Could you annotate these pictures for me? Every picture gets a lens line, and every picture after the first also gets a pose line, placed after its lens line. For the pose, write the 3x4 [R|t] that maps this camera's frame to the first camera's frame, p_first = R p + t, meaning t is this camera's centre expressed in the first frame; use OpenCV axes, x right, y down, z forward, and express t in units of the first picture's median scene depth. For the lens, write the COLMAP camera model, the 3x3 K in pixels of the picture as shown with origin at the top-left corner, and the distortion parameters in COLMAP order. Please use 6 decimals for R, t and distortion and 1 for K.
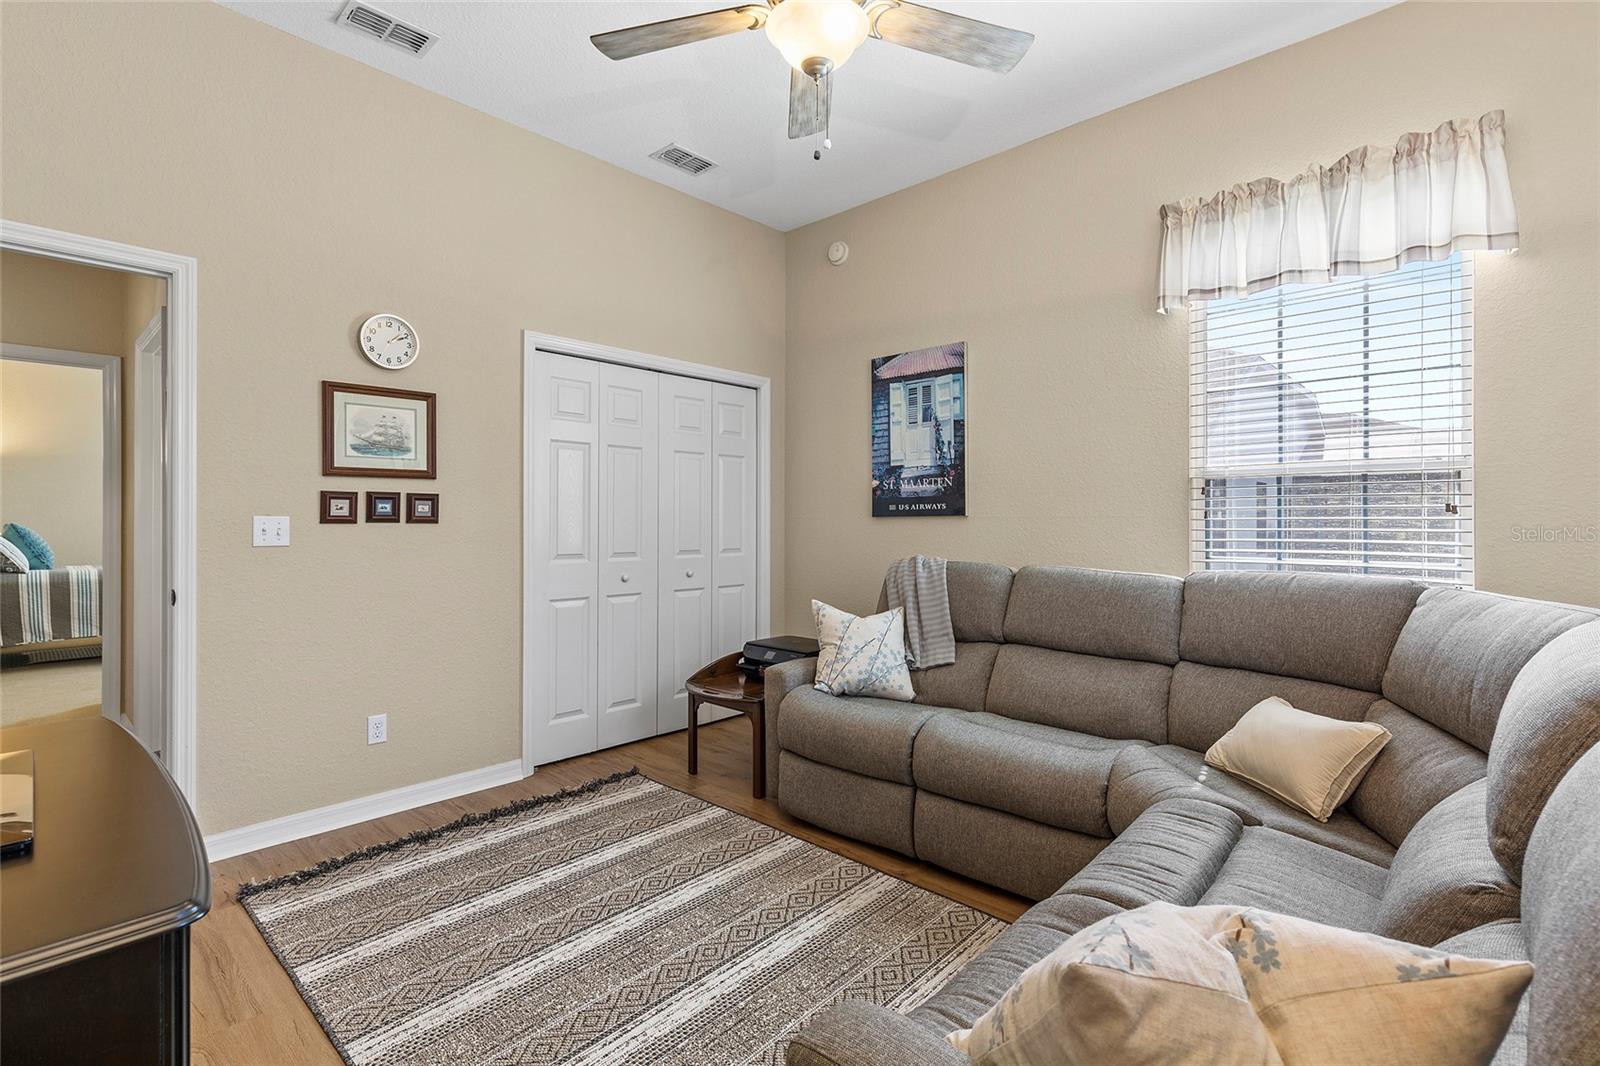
lens RADIAL K [[721.3, 0, 761.9], [0, 721.3, 514.5], [0, 0, 1]] dist [0.003818, -0.000482]
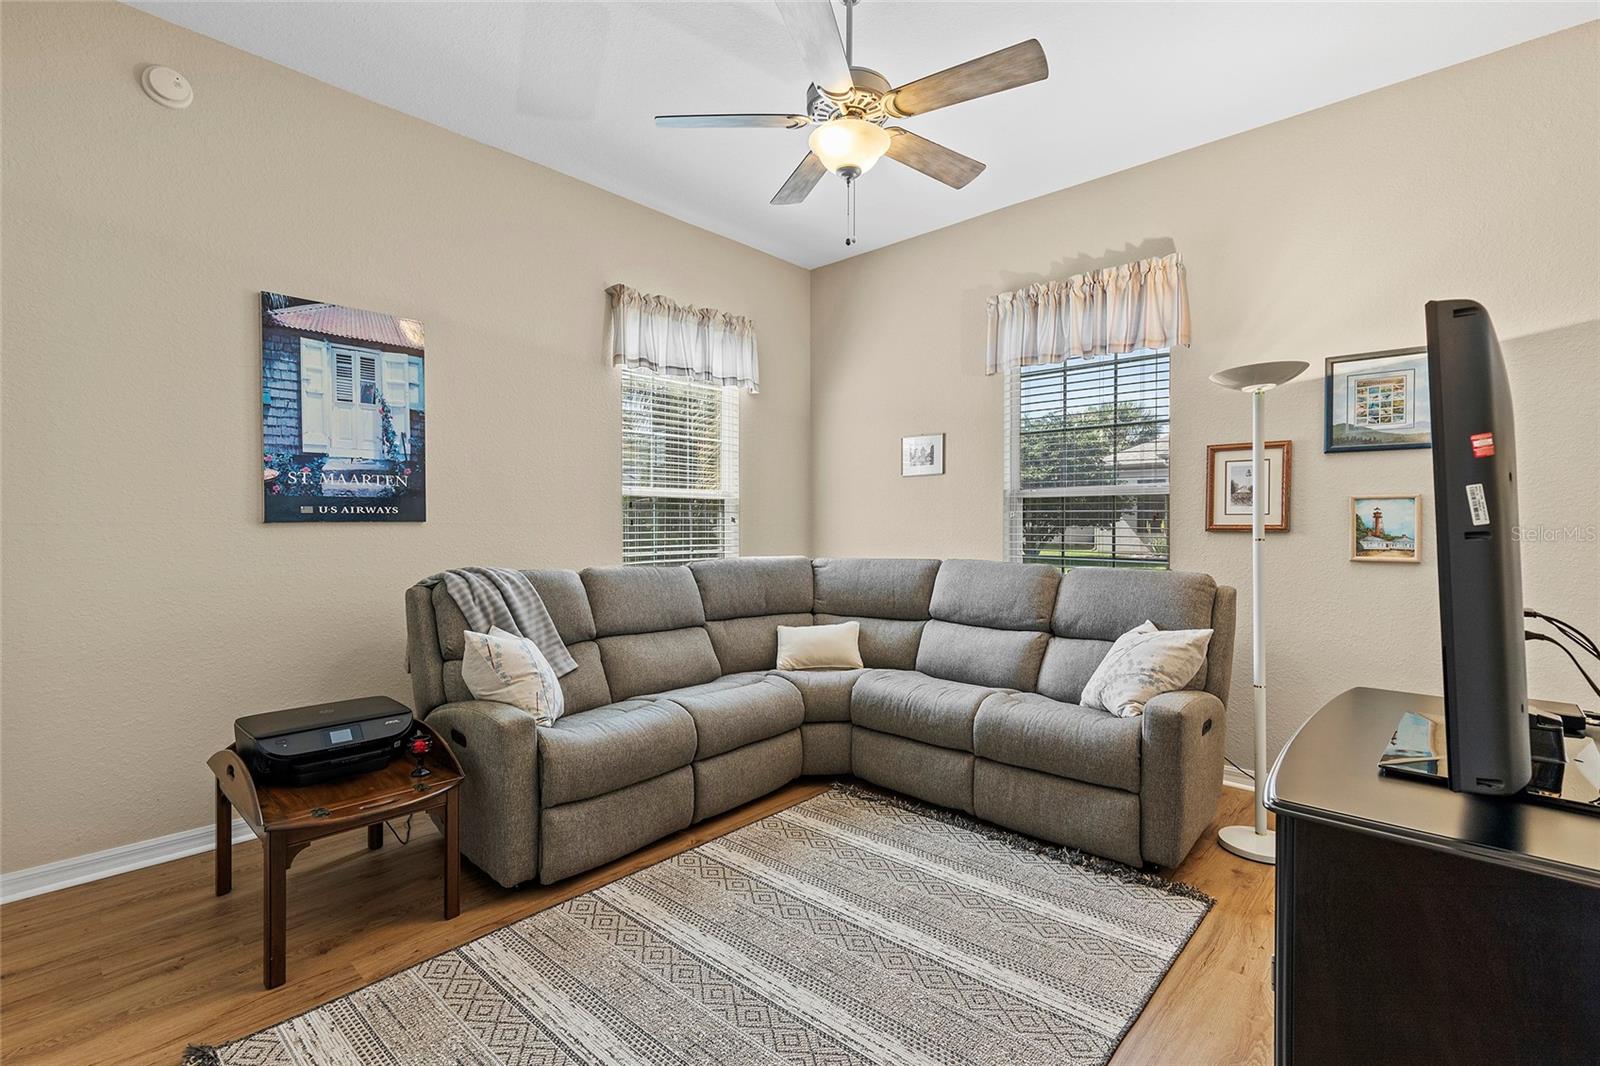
lens RADIAL K [[721.3, 0, 799.7], [0, 721.3, 532.3], [0, 0, 1]] dist [0.003818, -0.000482]
pose [[-0.021895, -0.013825, 0.999665, -0.581921], [-0.010706, 0.999850, 0.013593, -0.002124], [-0.999703, -0.010405, -0.022039, 0.540447]]
